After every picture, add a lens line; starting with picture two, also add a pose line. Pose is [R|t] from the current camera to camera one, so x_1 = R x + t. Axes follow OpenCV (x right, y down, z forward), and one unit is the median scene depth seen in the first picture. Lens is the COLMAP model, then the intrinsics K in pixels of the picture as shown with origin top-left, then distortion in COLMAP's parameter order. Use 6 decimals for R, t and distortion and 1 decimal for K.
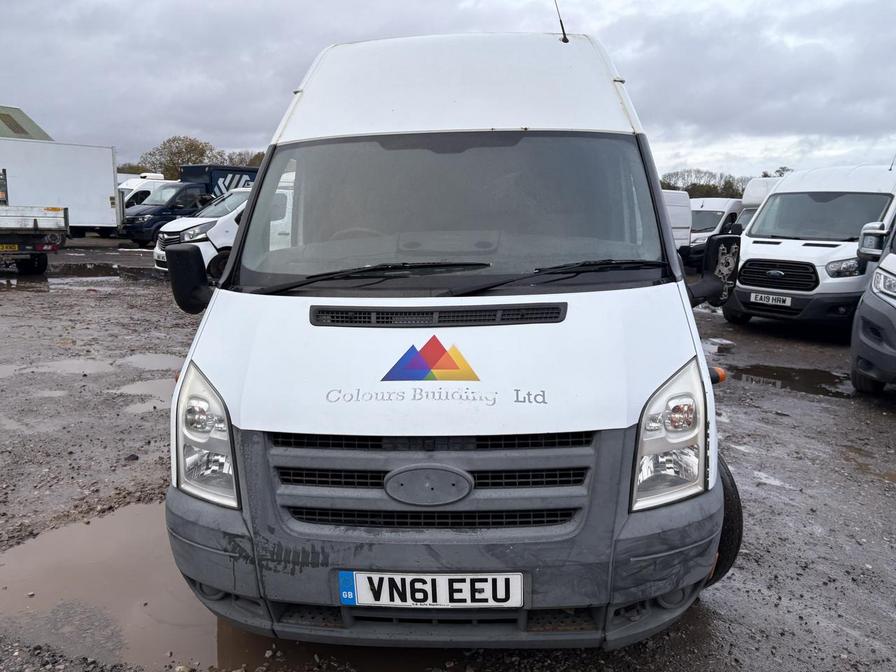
lens RADIAL K [[678.3, 0, 451.4], [0, 678.3, 331.2], [0, 0, 1]] dist [0.015990, -0.005856]
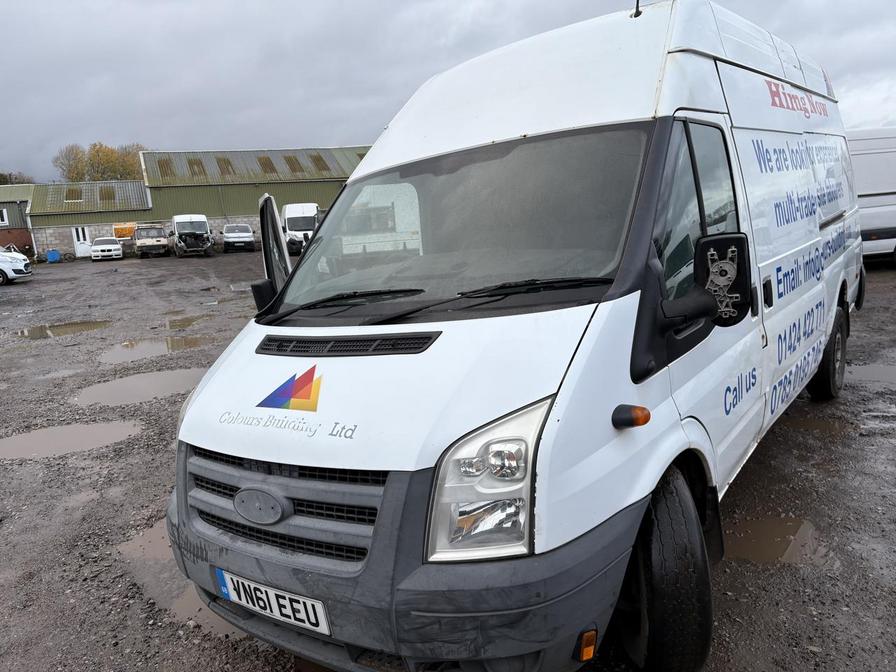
lens RADIAL K [[678.3, 0, 453.8], [0, 678.3, 341.4], [0, 0, 1]] dist [0.015990, -0.005856]
pose [[0.837009, 0.001300, -0.547188, 0.807026], [0.009612, 0.999808, 0.017079, -0.051309], [0.547105, -0.019555, 0.836835, 0.251629]]
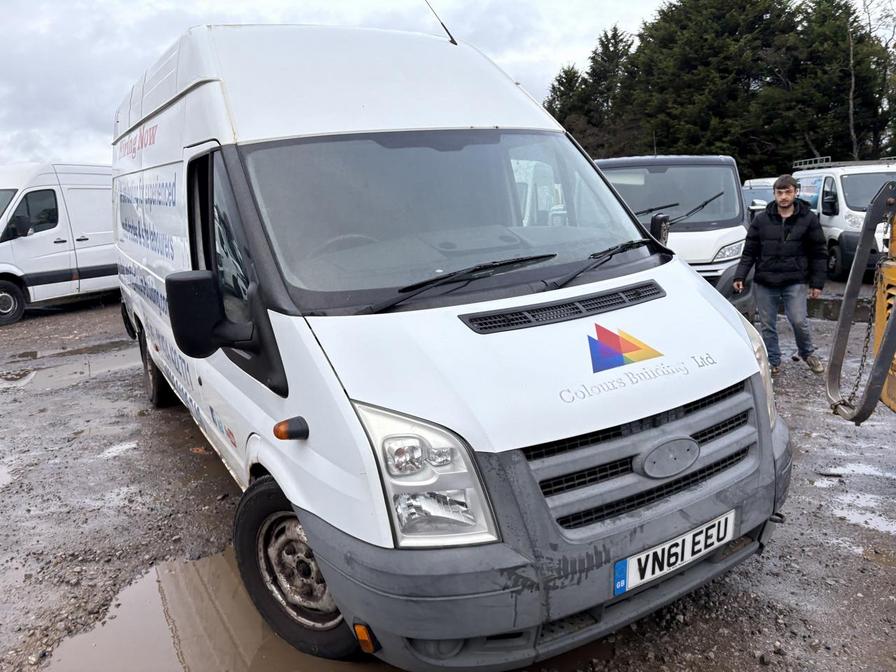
lens RADIAL K [[678.3, 0, 450.2], [0, 678.3, 333.7], [0, 0, 1]] dist [0.015990, -0.005856]
pose [[0.822881, -0.158593, 0.545633, -0.857419], [0.157071, 0.986331, 0.049803, -0.072132], [-0.546073, 0.044721, 0.836543, 0.271337]]
